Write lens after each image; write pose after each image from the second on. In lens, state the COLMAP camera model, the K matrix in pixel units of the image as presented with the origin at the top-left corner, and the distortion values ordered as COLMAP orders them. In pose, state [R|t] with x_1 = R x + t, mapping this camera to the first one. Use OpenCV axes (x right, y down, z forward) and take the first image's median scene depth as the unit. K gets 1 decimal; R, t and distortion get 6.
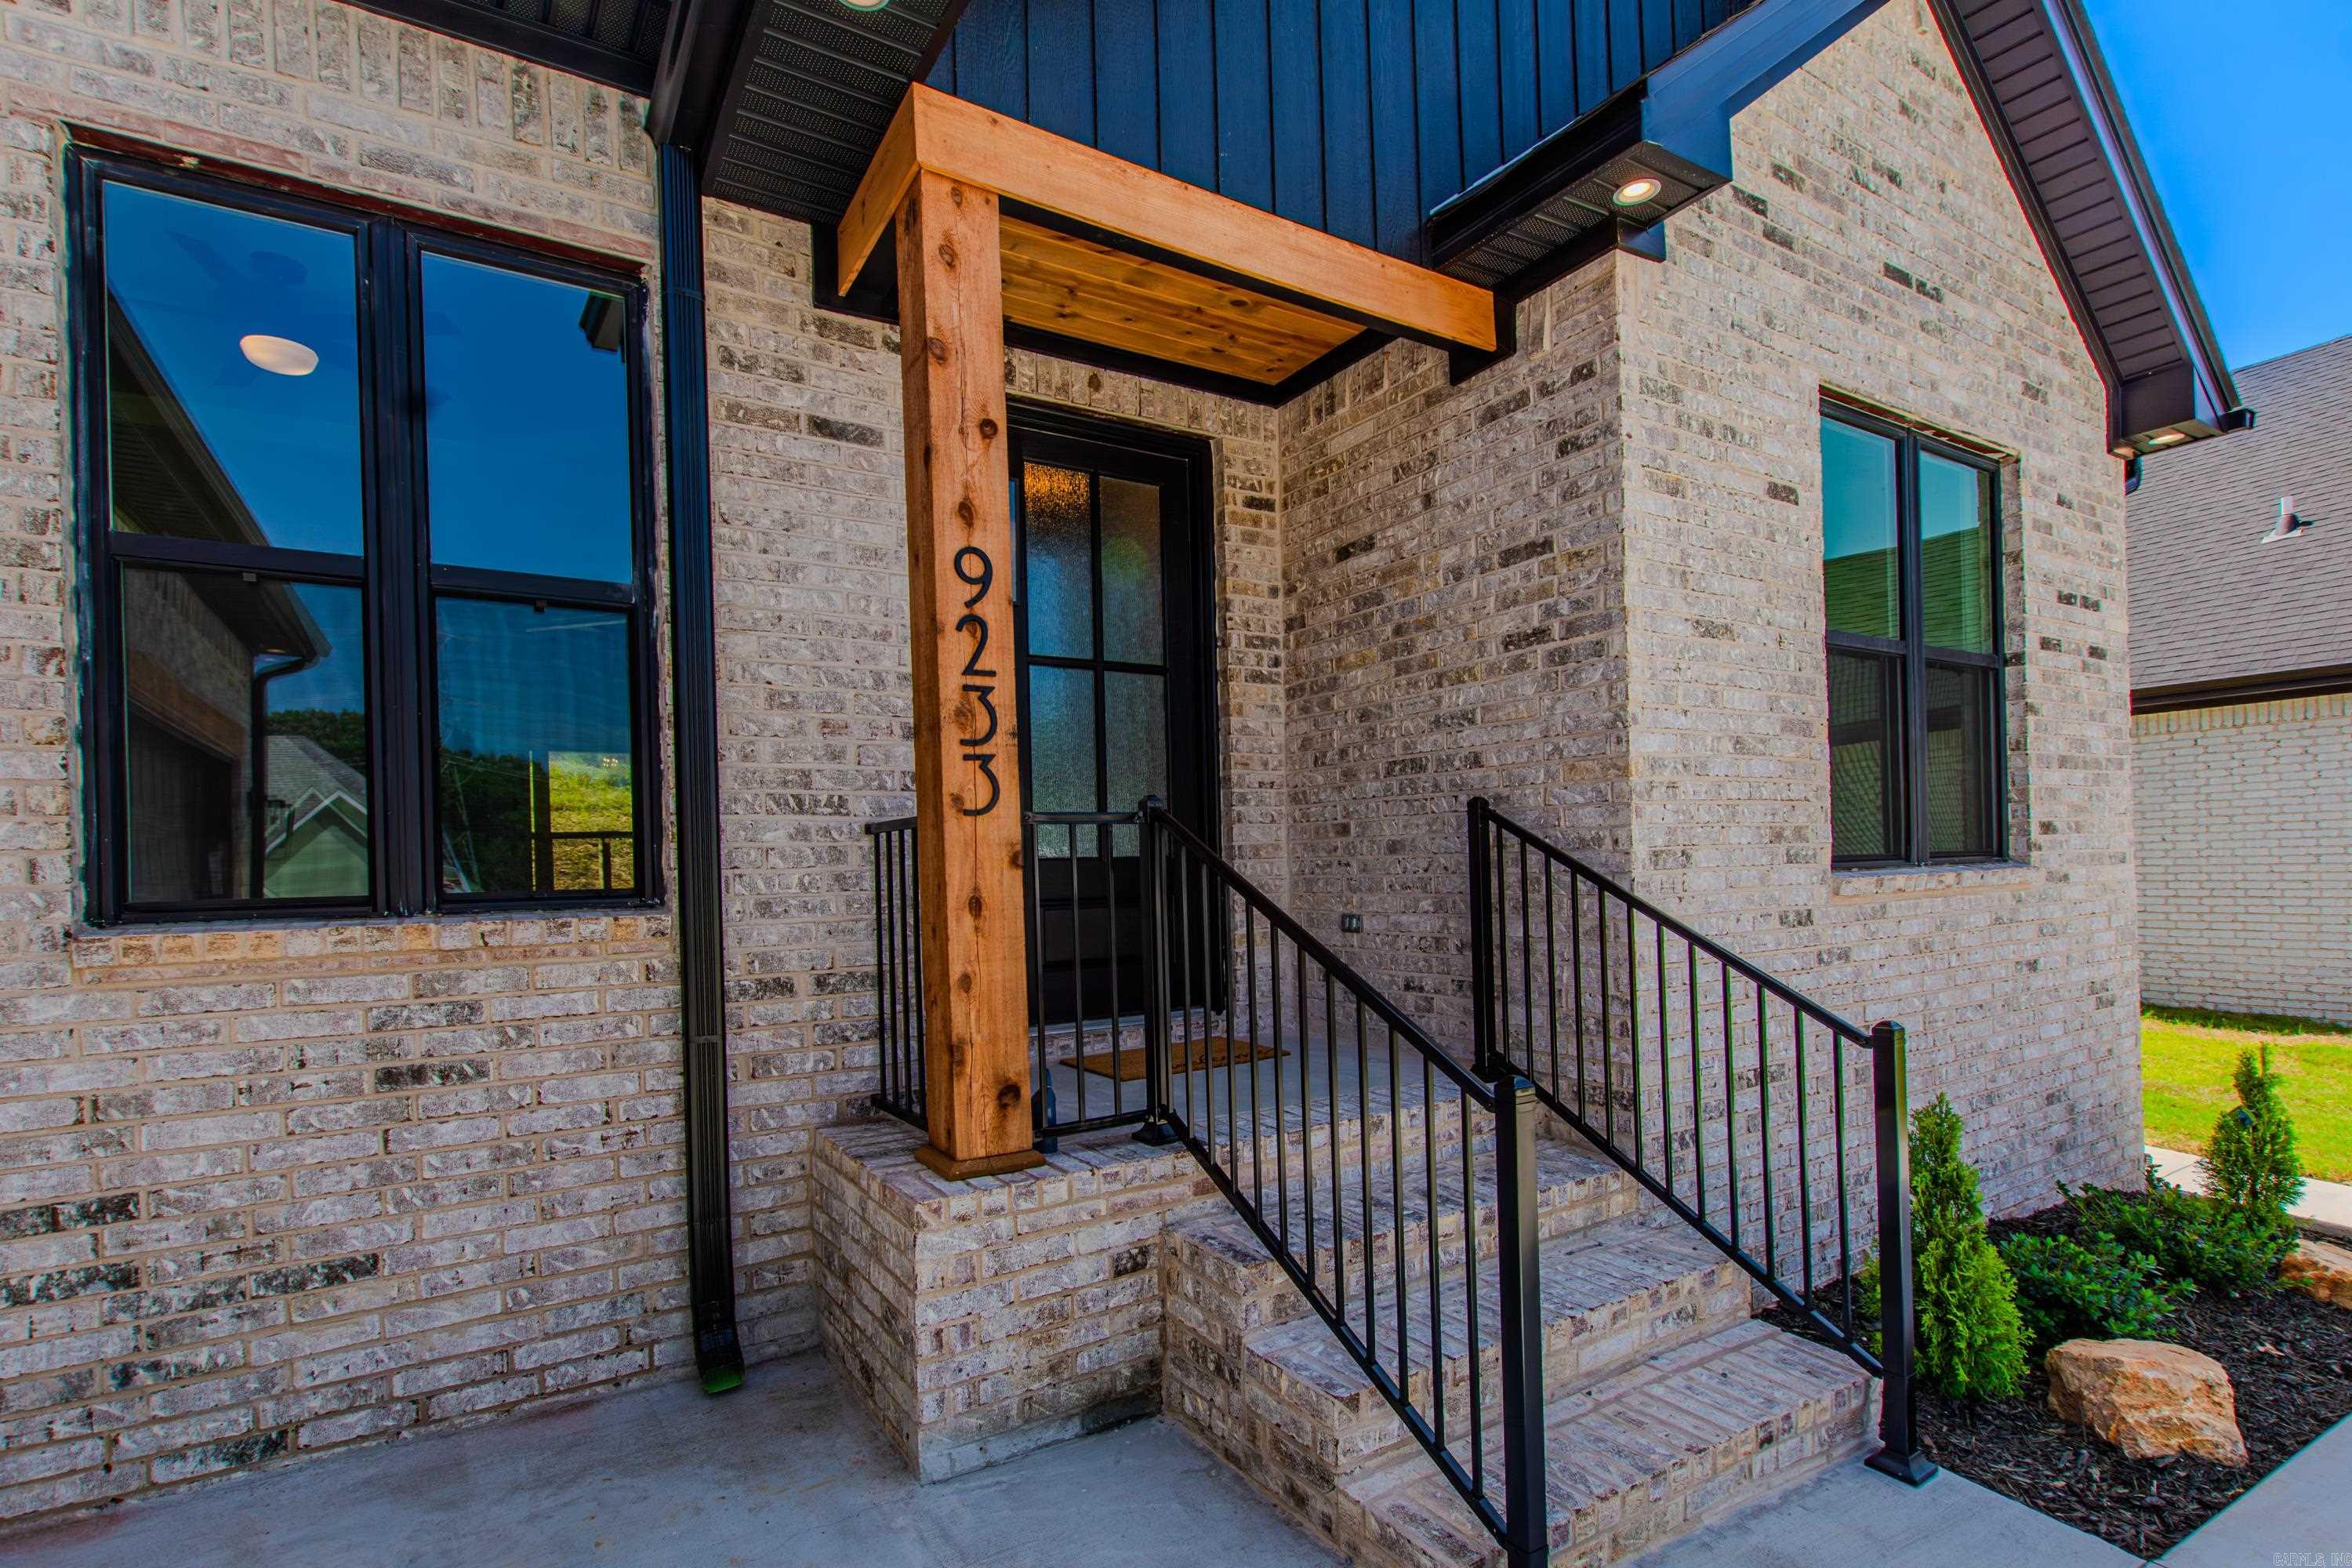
lens RADIAL K [[1108.9, 0, 1178.1], [0, 1108.9, 857.1], [0, 0, 1]] dist [0.001532, -0.000048]
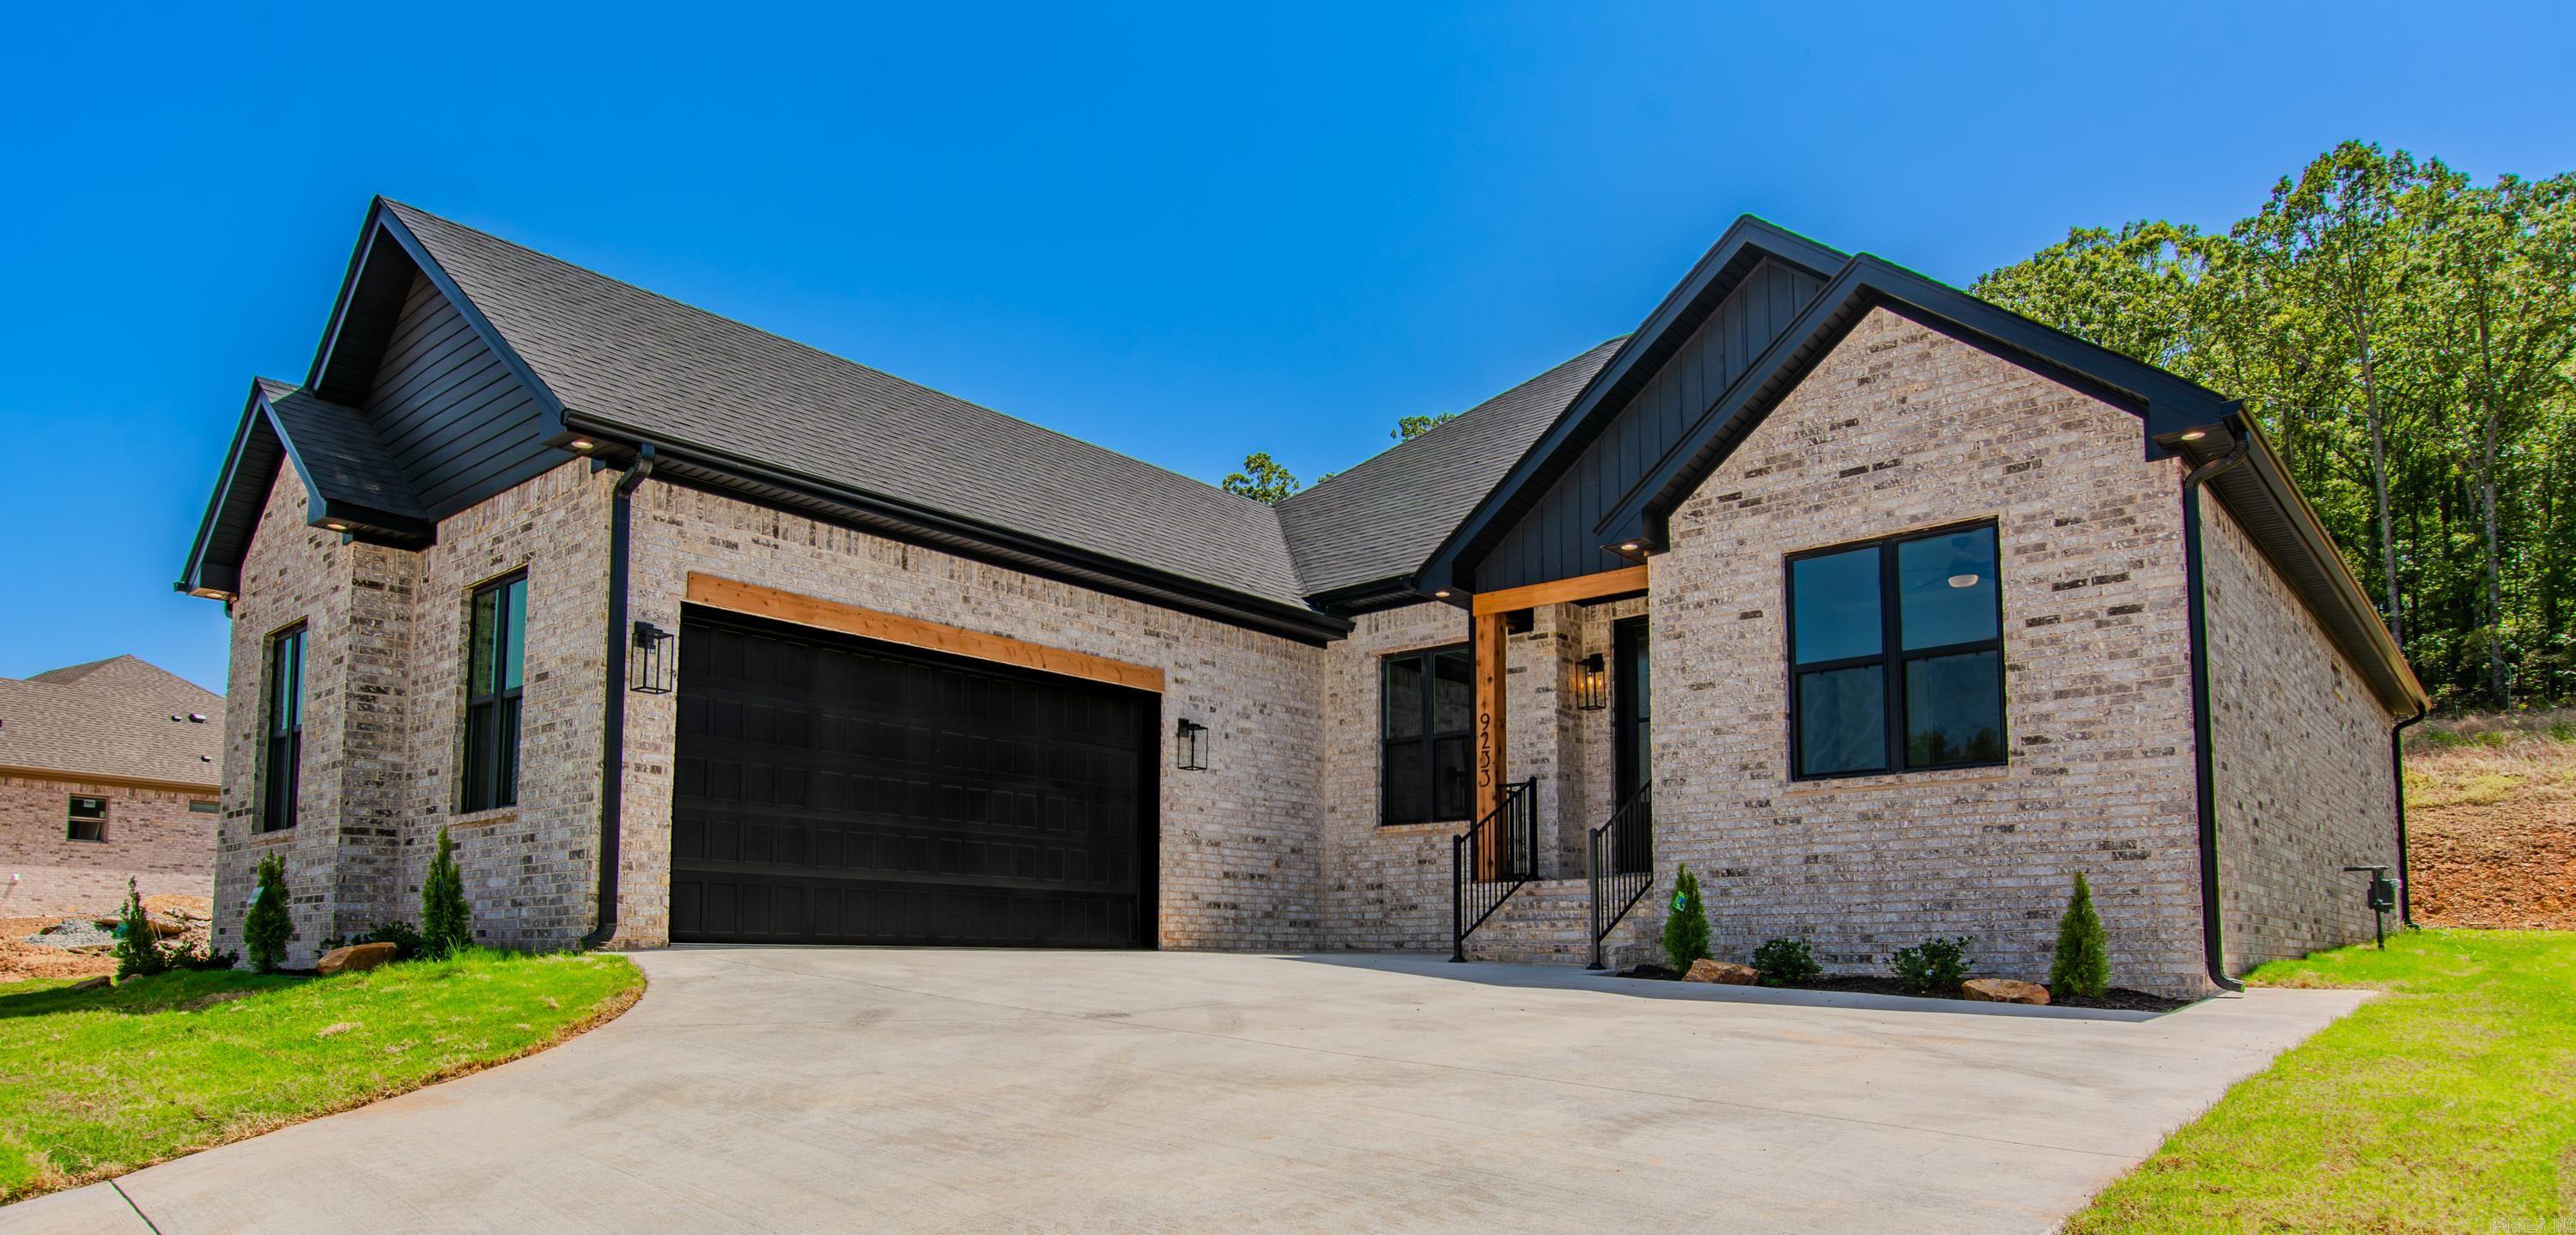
lens RADIAL K [[1490.6, 0, 1288.0], [0, 1490.6, 617.5], [0, 0, 1]] dist [-0.000649, -0.000090]
pose [[0.296196, -0.187680, -0.936506, 4.263097], [-0.004657, 0.980209, -0.197911, 0.386029], [0.955116, 0.062981, 0.289460, -1.066609]]
